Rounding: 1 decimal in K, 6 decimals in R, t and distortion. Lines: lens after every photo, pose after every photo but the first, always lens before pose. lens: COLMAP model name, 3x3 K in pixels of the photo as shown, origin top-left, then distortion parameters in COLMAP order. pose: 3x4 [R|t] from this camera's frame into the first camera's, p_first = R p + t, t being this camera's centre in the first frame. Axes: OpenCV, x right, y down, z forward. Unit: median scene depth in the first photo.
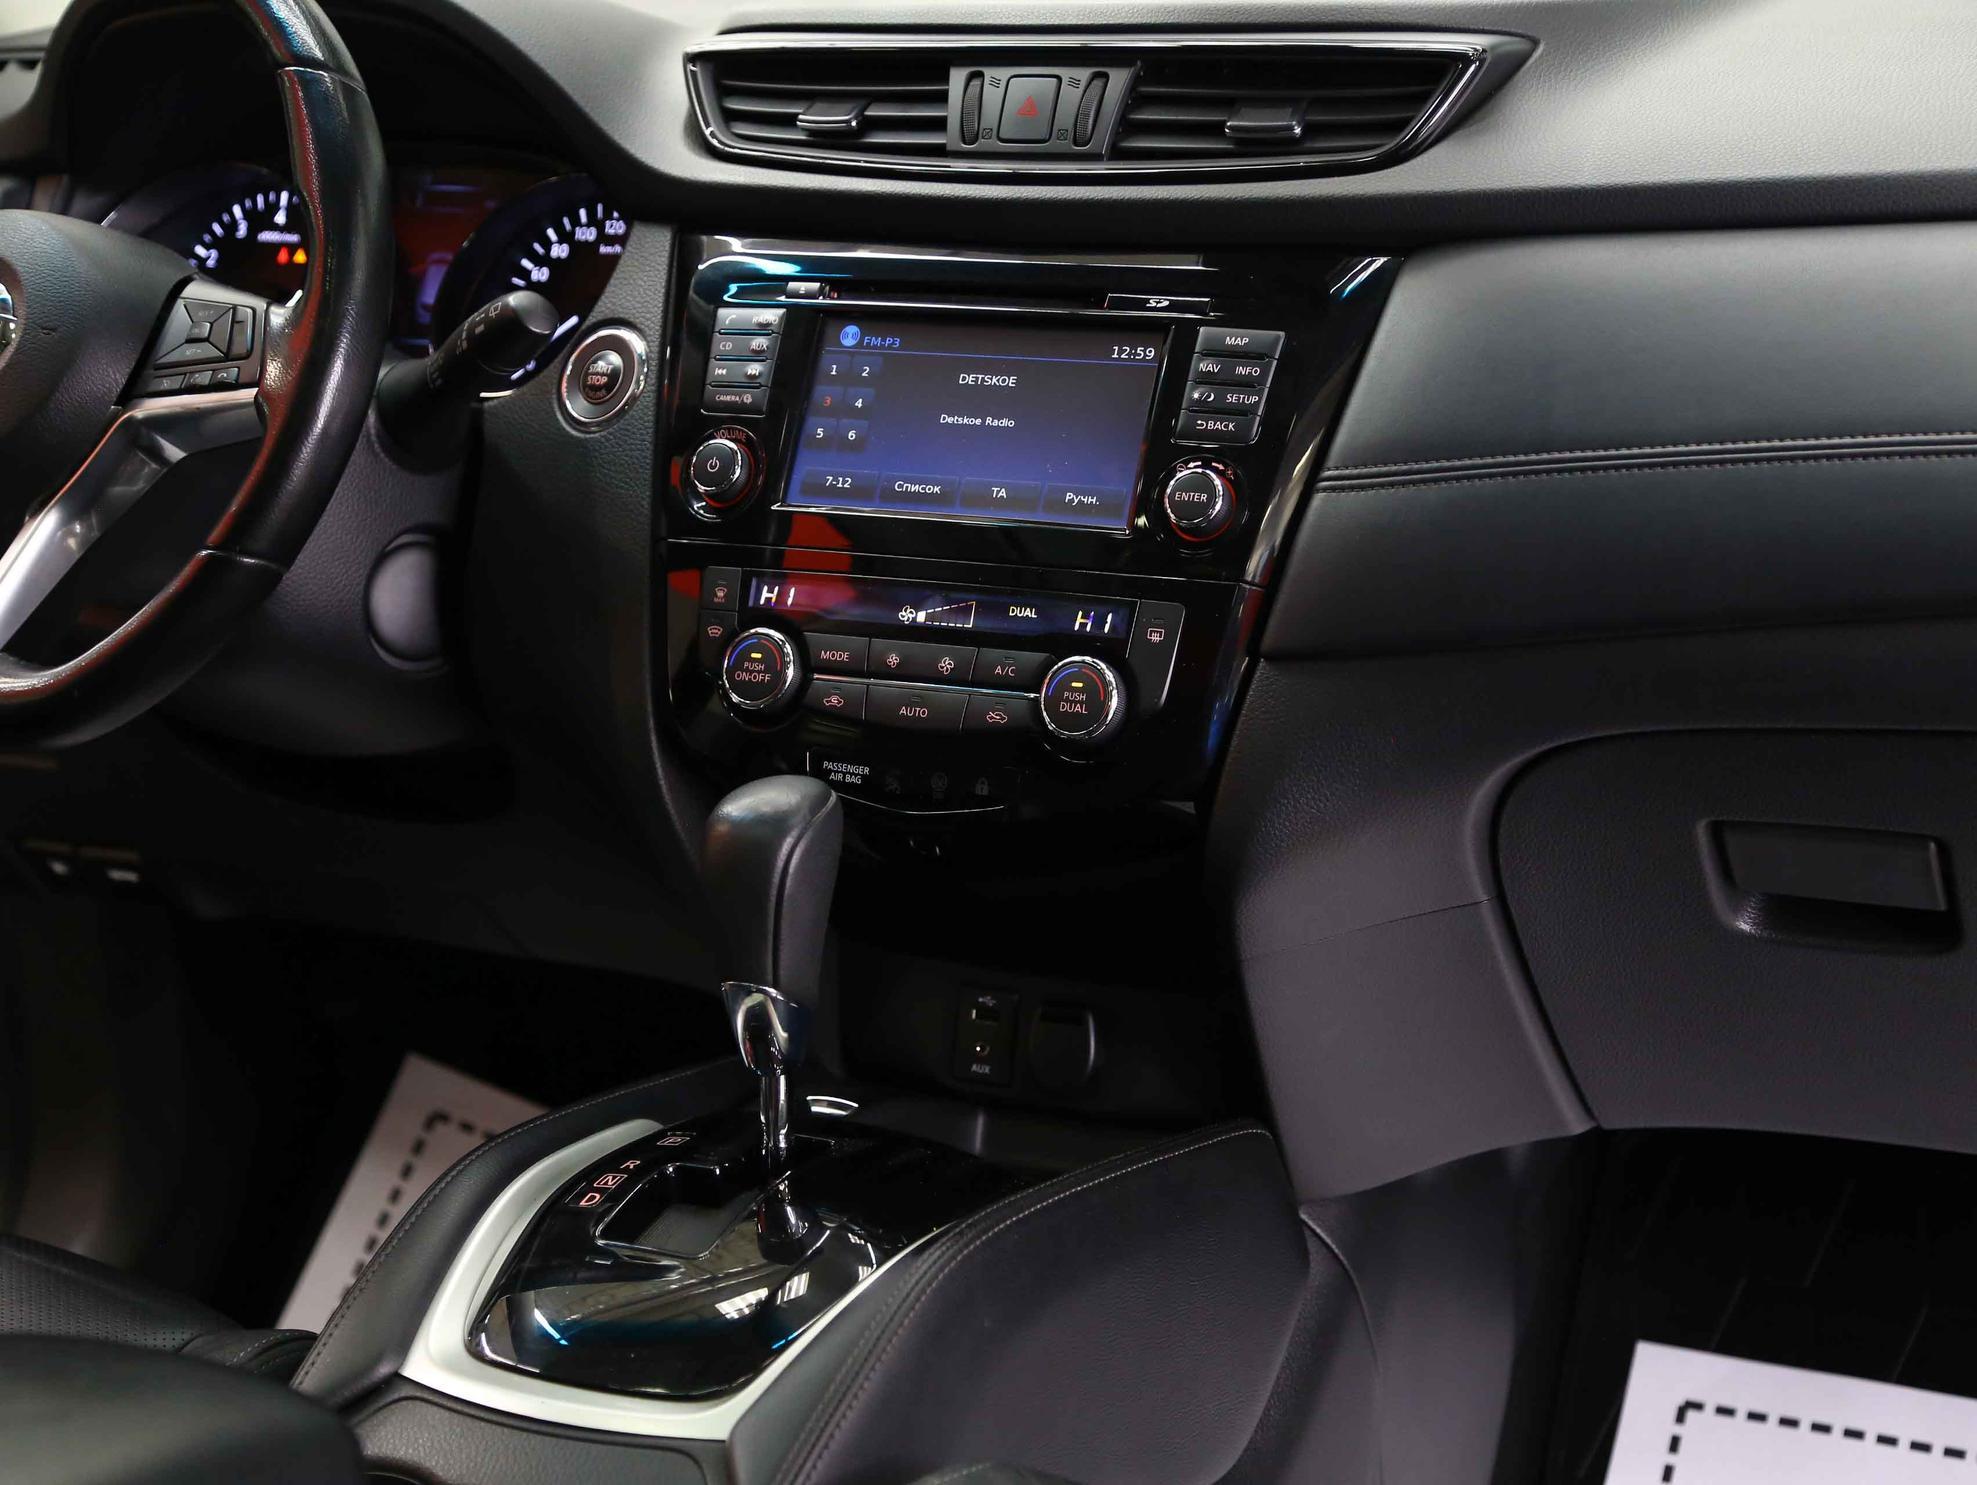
lens RADIAL K [[3740.2, 0, 979.0], [0, 3740.2, 755.0], [0, 0, 1]] dist [0.212420, 0.000000]
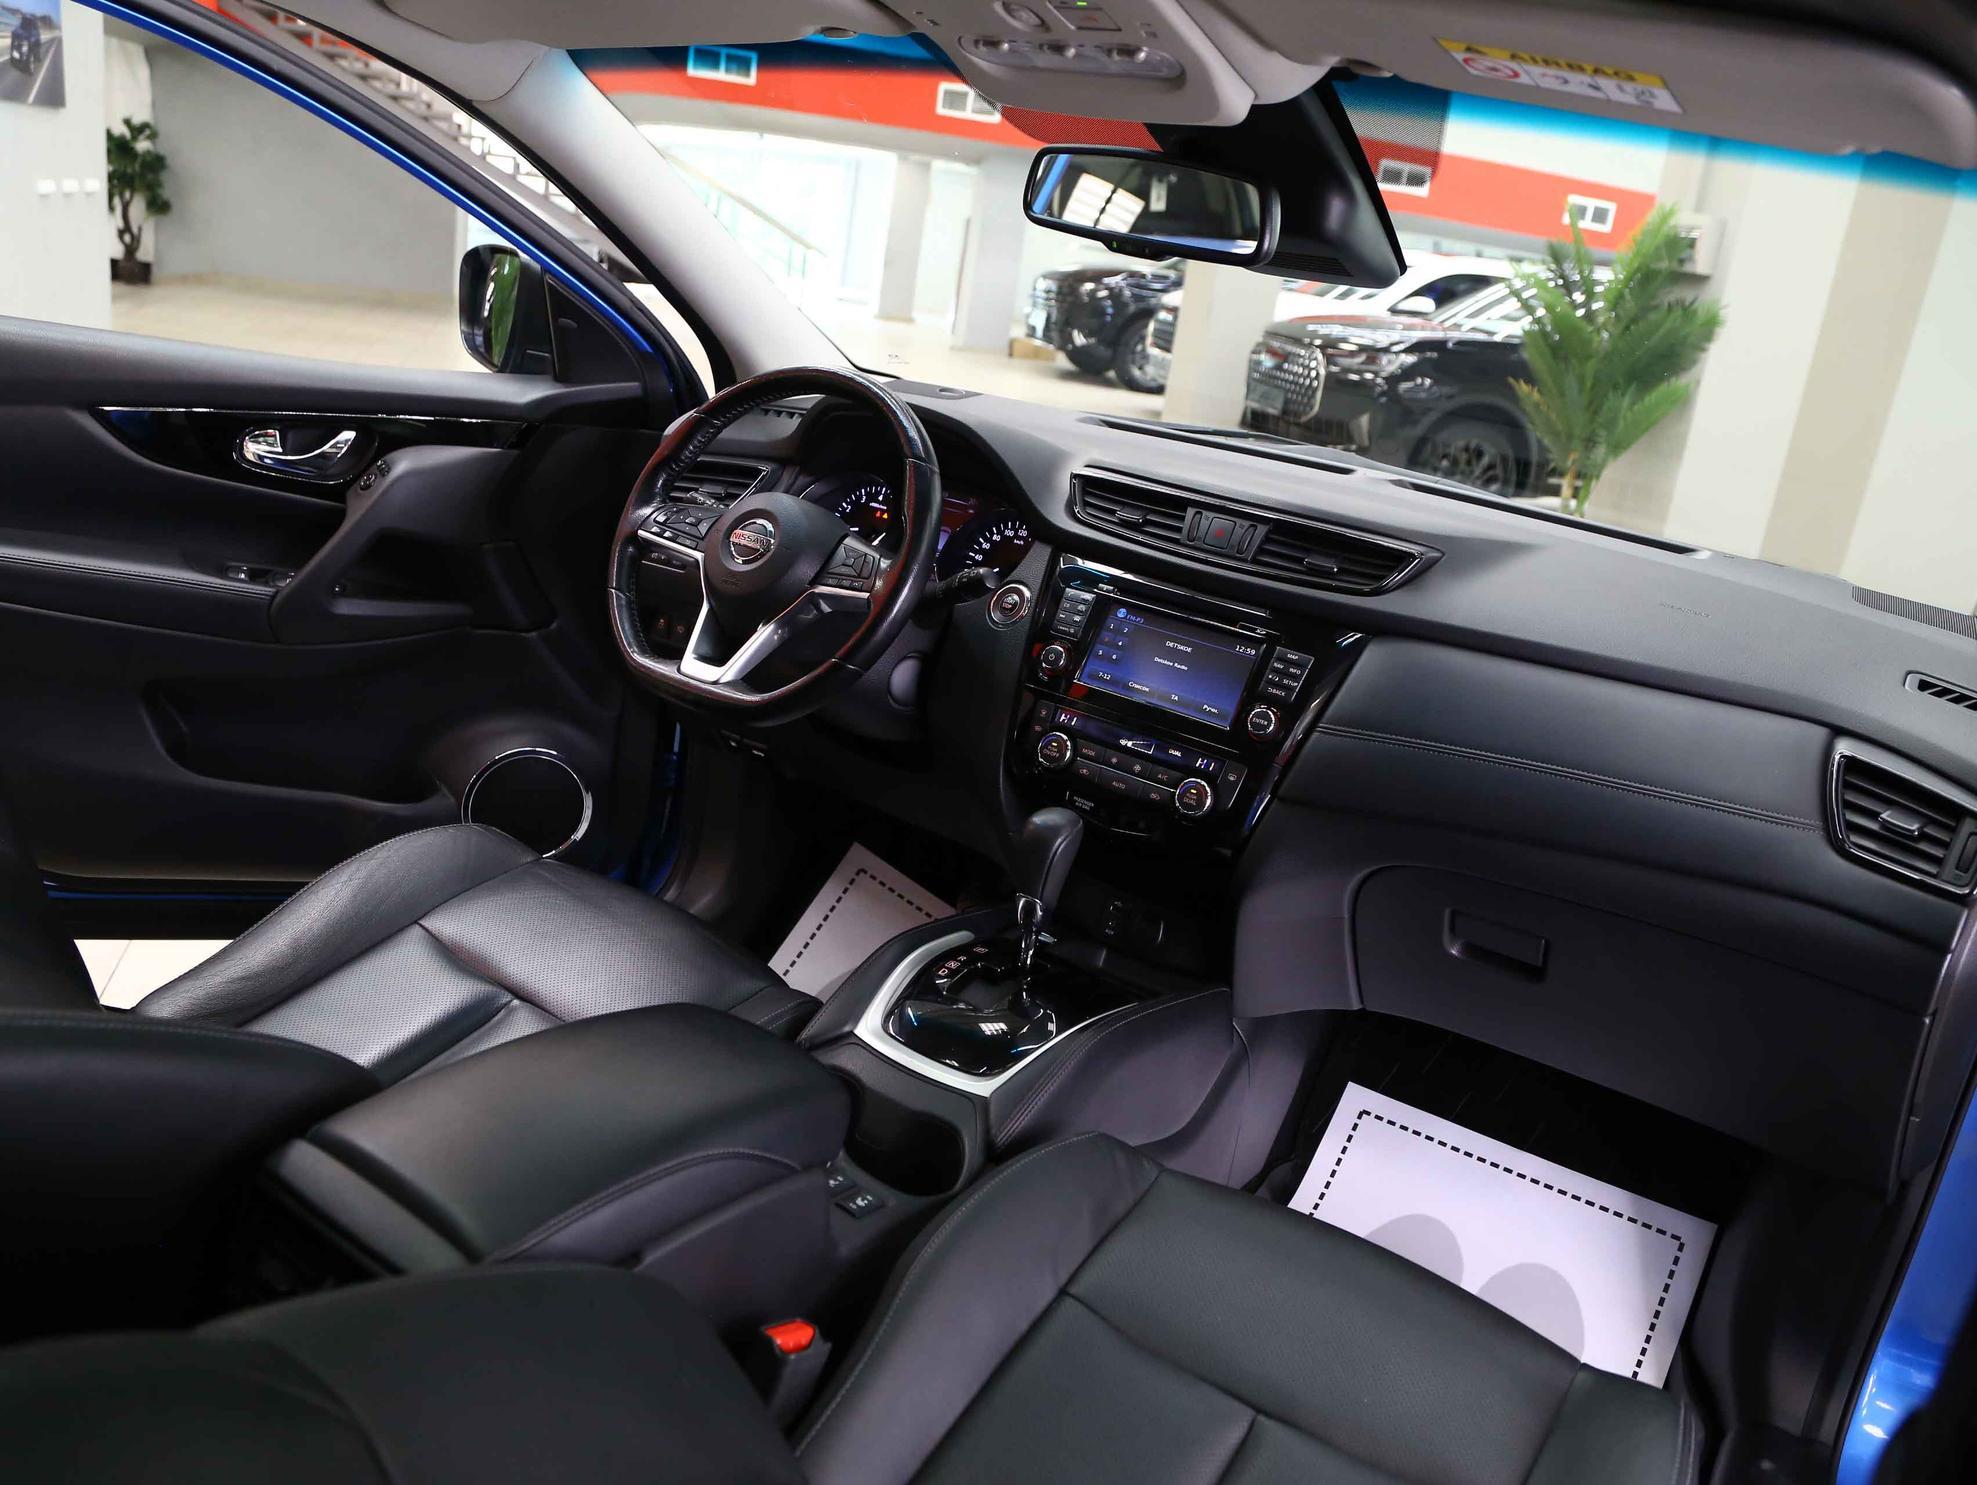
lens RADIAL K [[1552.7, 0, 978.8], [0, 1552.7, 752.6], [0, 0, 1]] dist [-0.111851, 0.055981]
pose [[0.978347, 0.201883, -0.045602, -0.060996], [-0.199115, 0.978211, 0.058790, -0.068729], [0.056477, -0.048437, 0.997228, 0.052117]]
